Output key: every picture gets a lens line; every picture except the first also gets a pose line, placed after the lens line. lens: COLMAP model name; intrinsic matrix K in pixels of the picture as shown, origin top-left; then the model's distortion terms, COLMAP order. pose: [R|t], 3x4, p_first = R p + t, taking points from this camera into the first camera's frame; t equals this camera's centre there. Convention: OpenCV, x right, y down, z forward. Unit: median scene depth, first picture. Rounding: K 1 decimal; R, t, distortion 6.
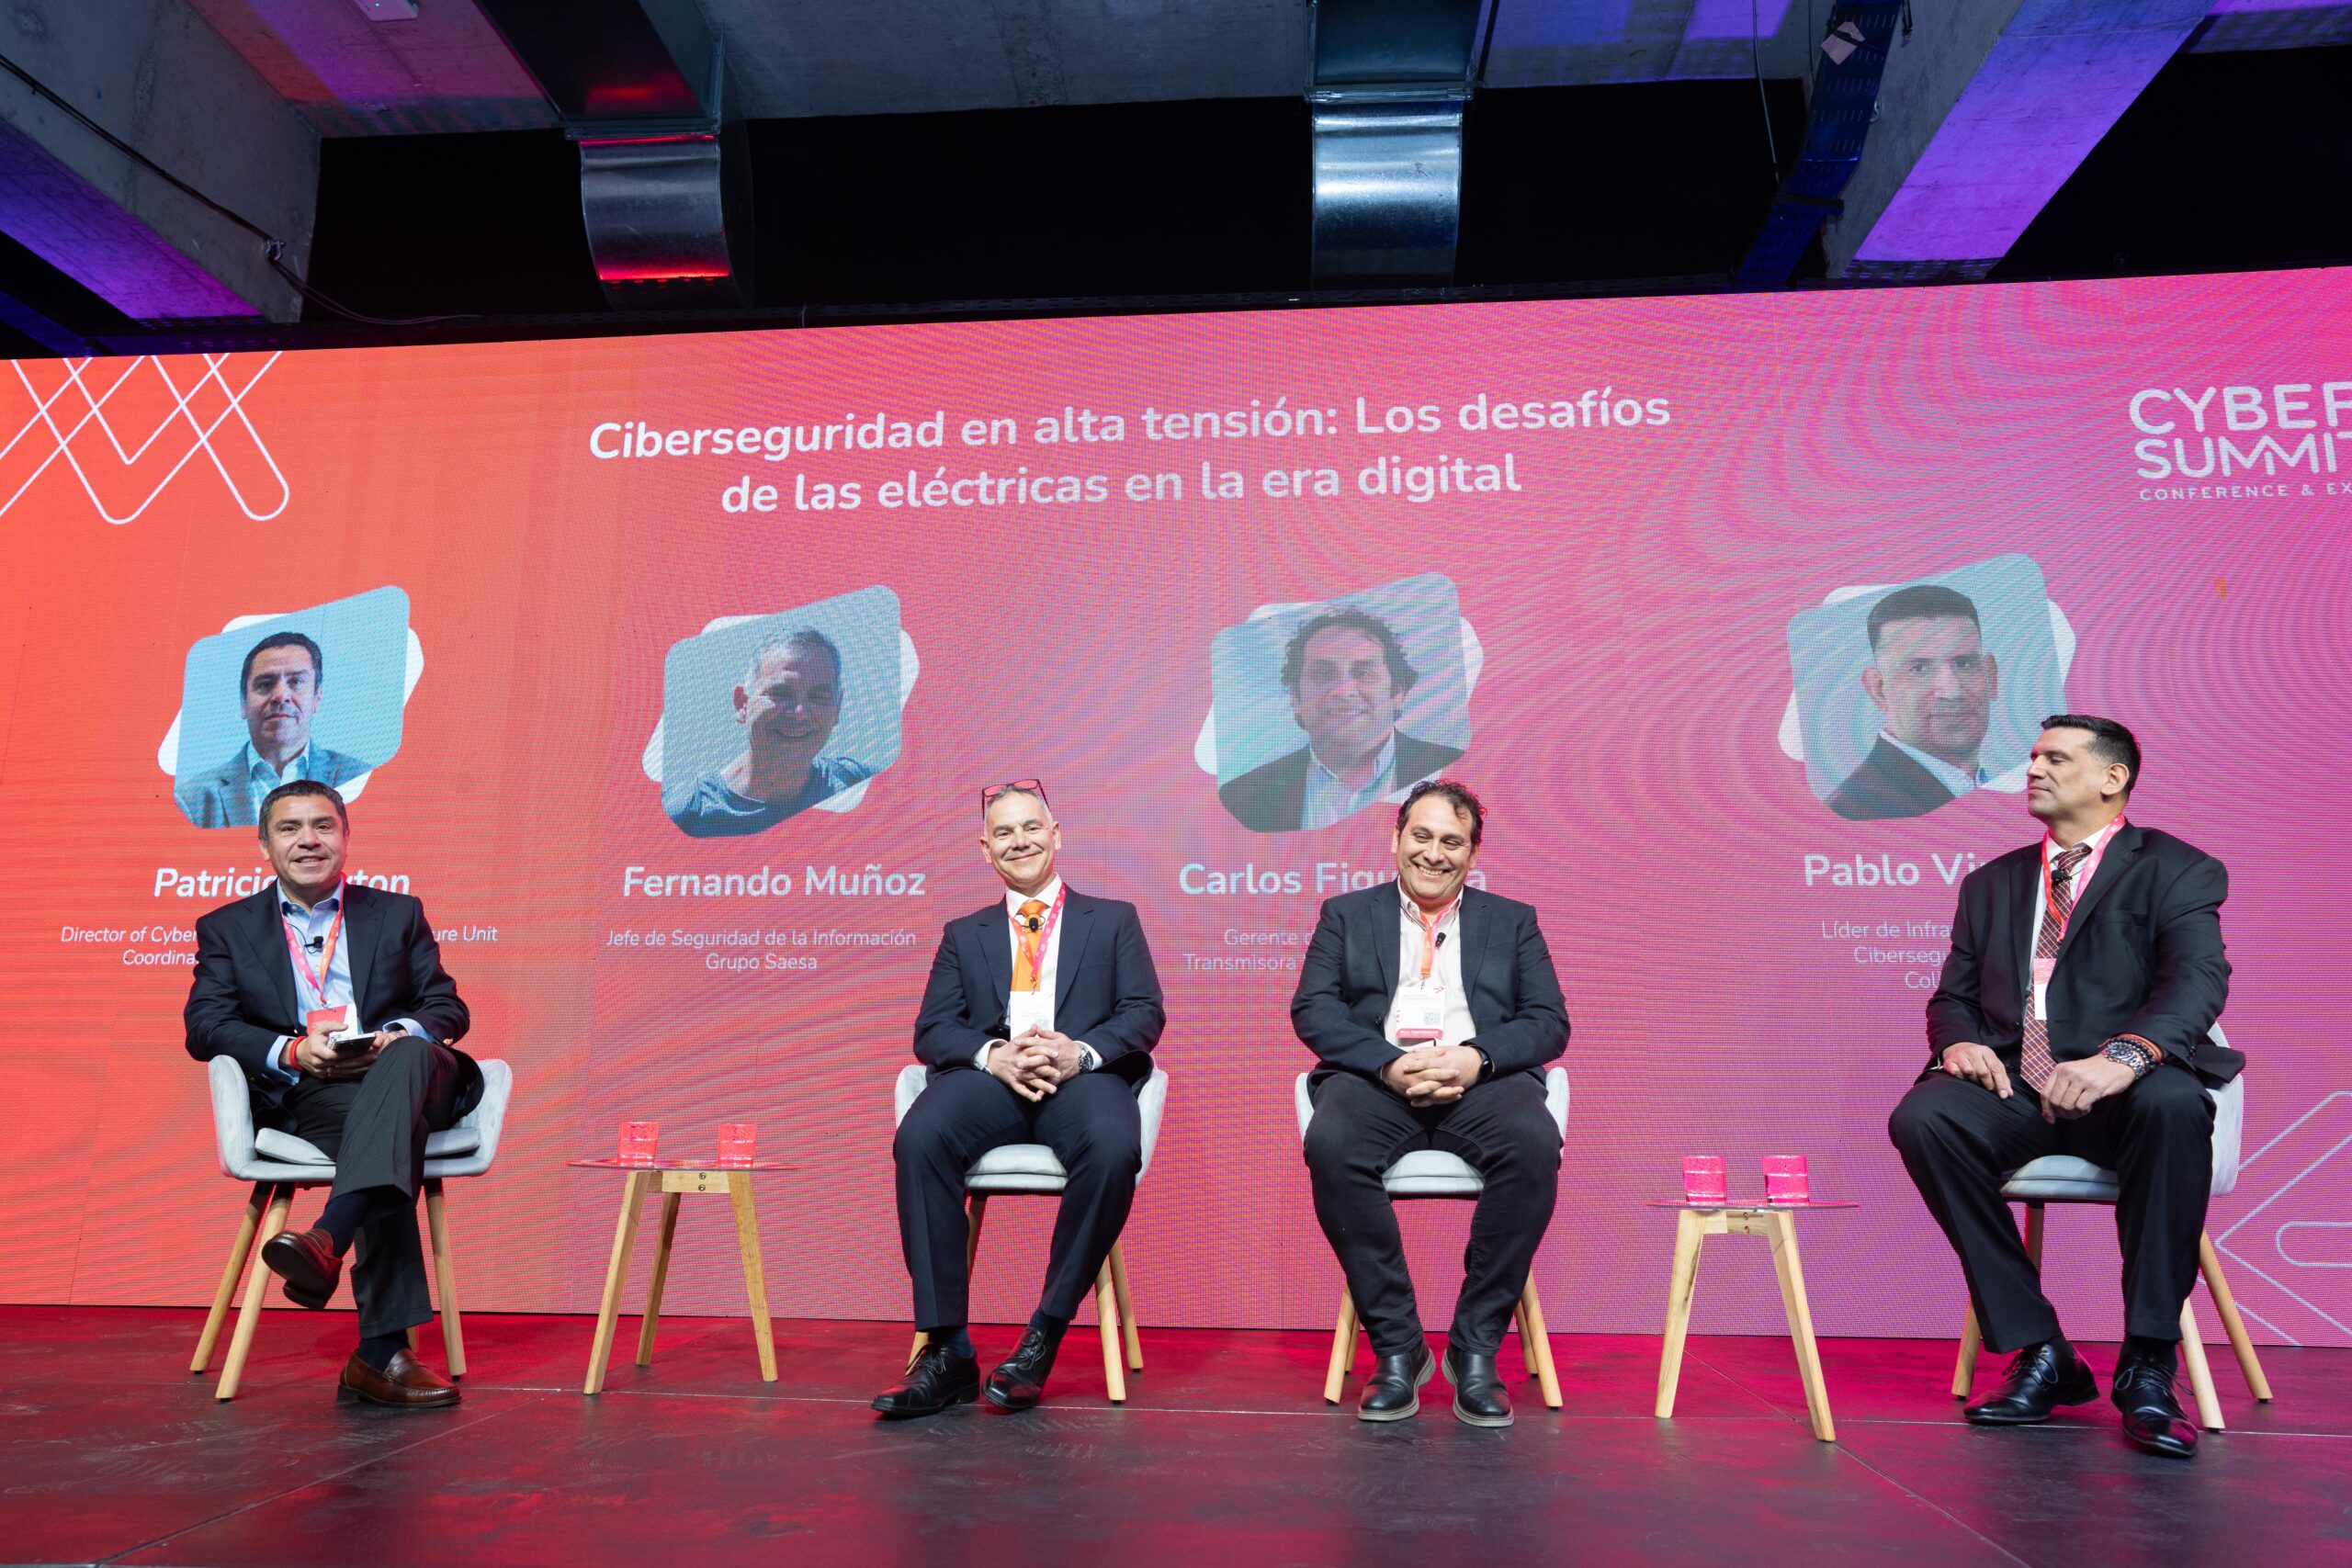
lens RADIAL K [[1629.6, 0, 1162.8], [0, 1629.6, 776.4], [0, 0, 1]] dist [-0.008083, 0.025953]
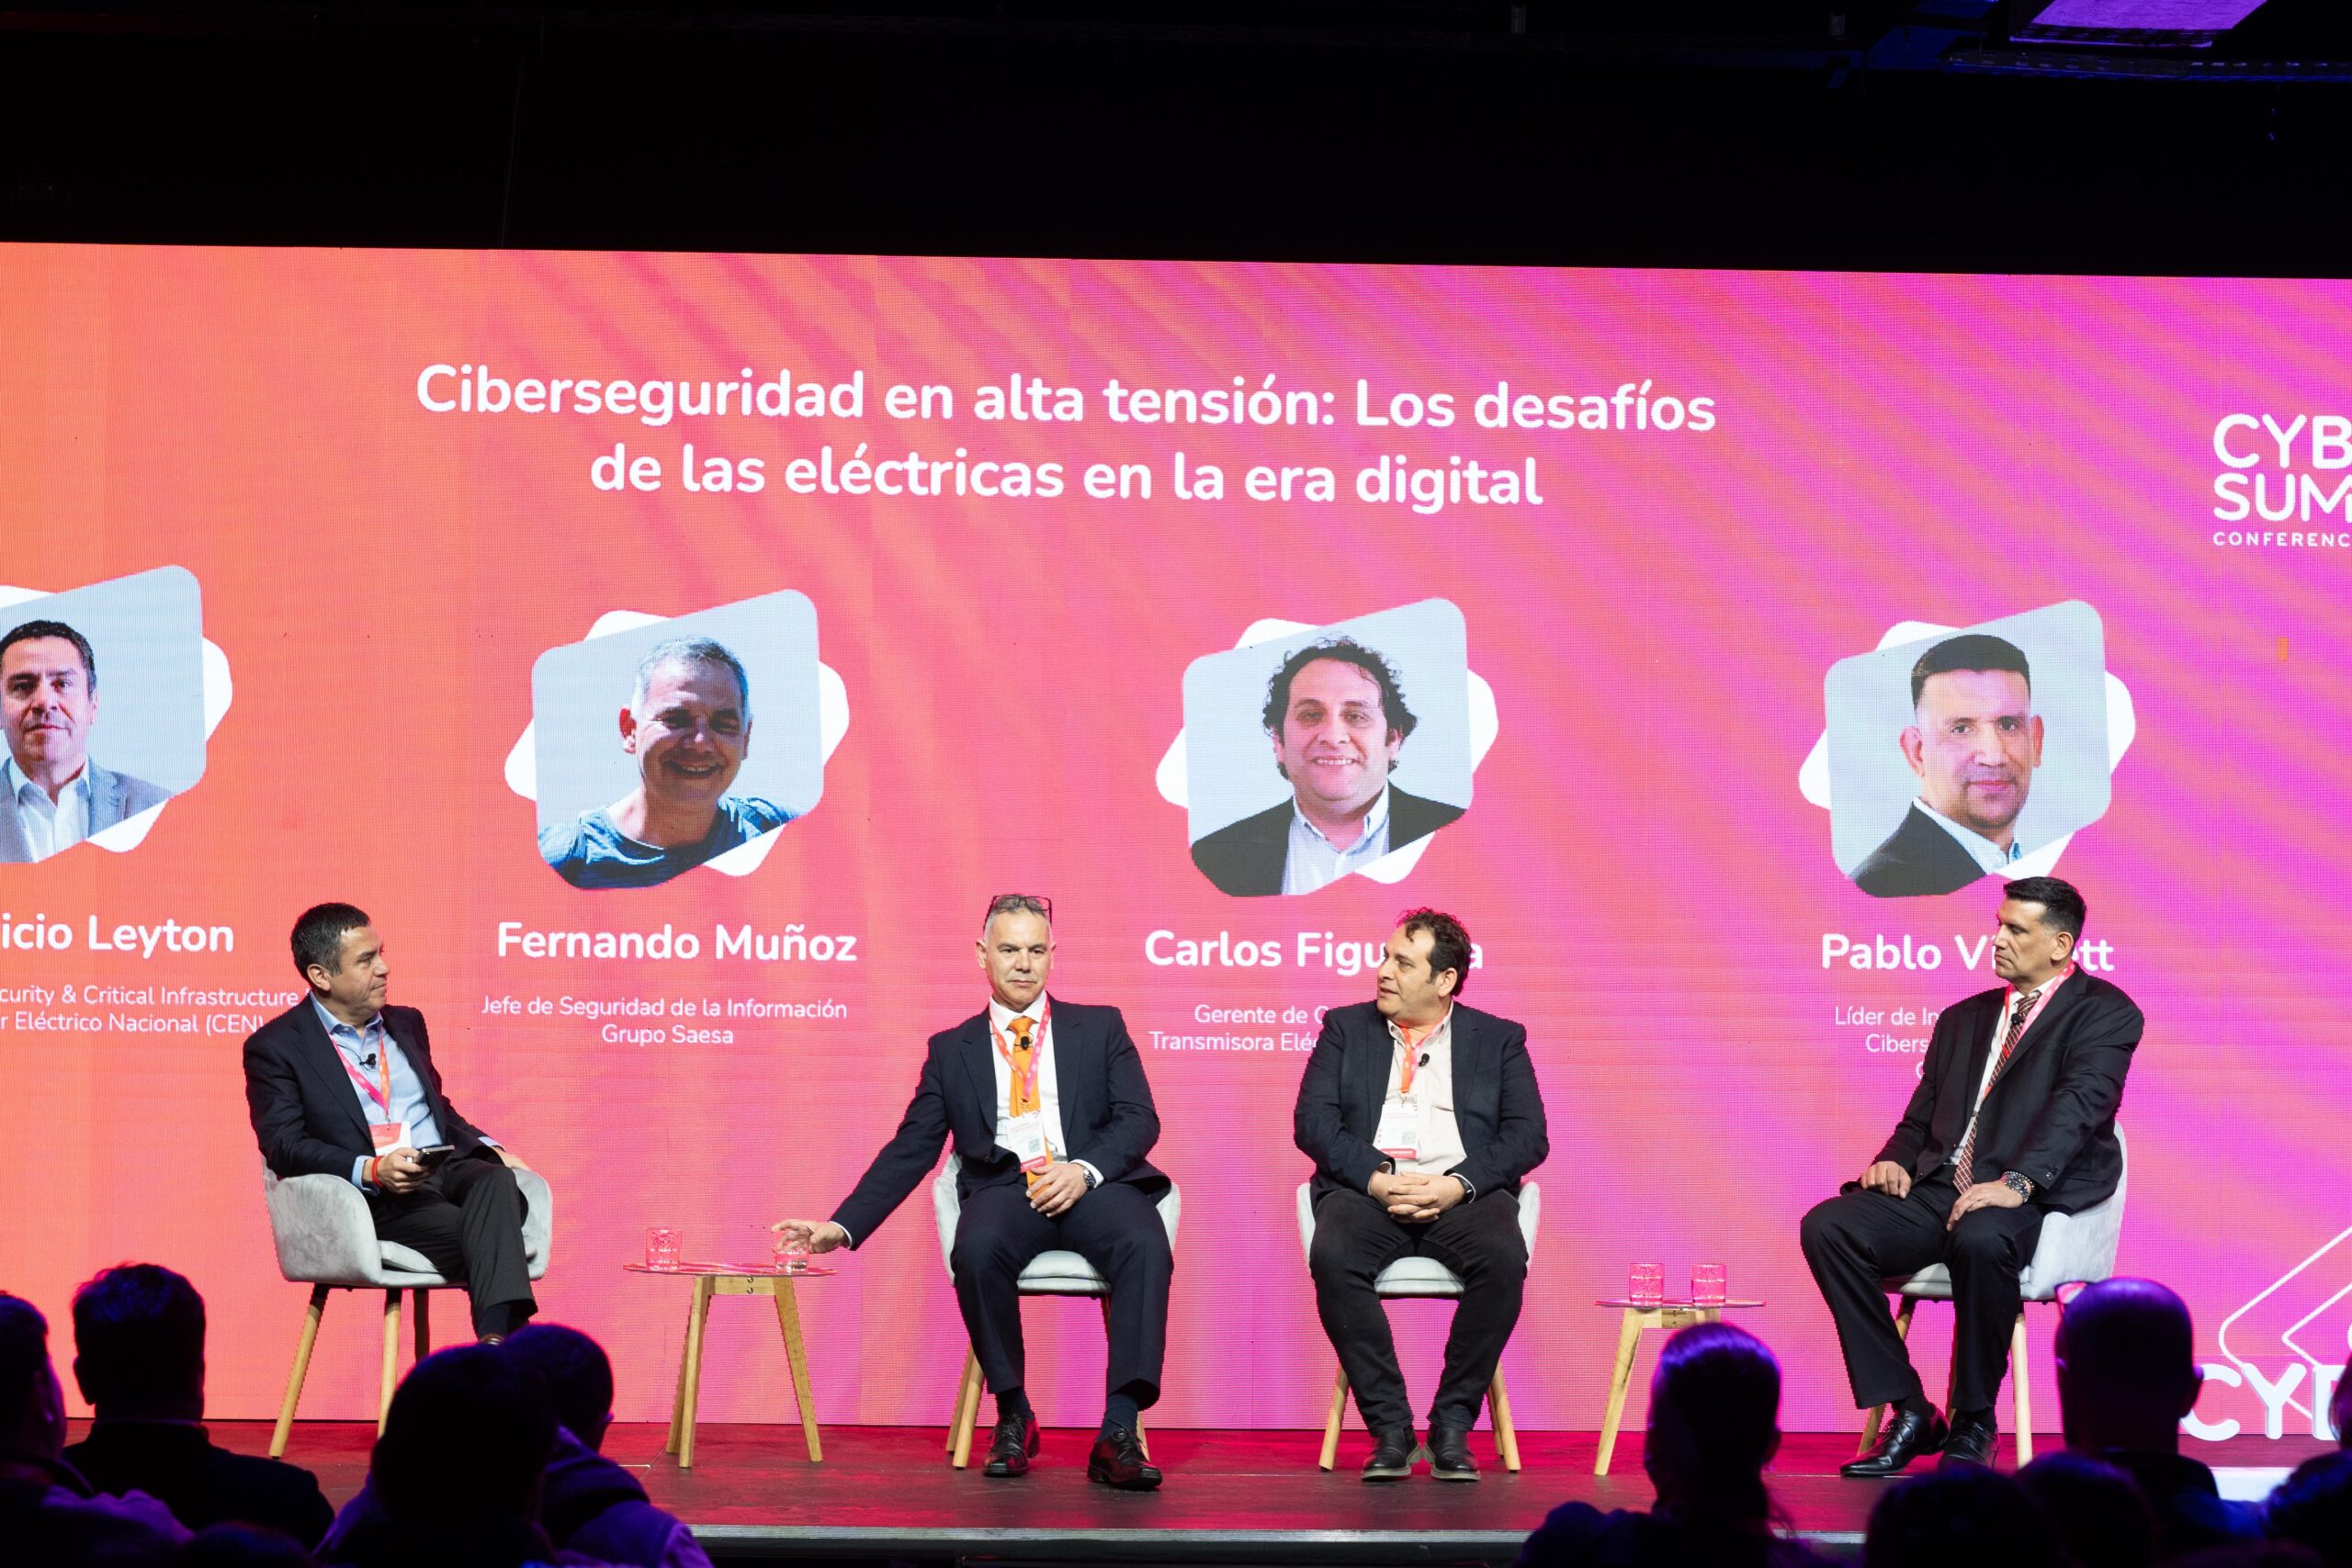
lens RADIAL K [[5103.5, 0, 1177.0], [0, 5103.5, 784.9], [0, 0, 1]] dist [0.070966, 0.000000]
pose [[0.992620, 0.010336, 0.120824, -0.309906], [-0.029409, 0.987134, 0.157166, -0.463048], [-0.117645, -0.159559, 0.980153, -1.721085]]
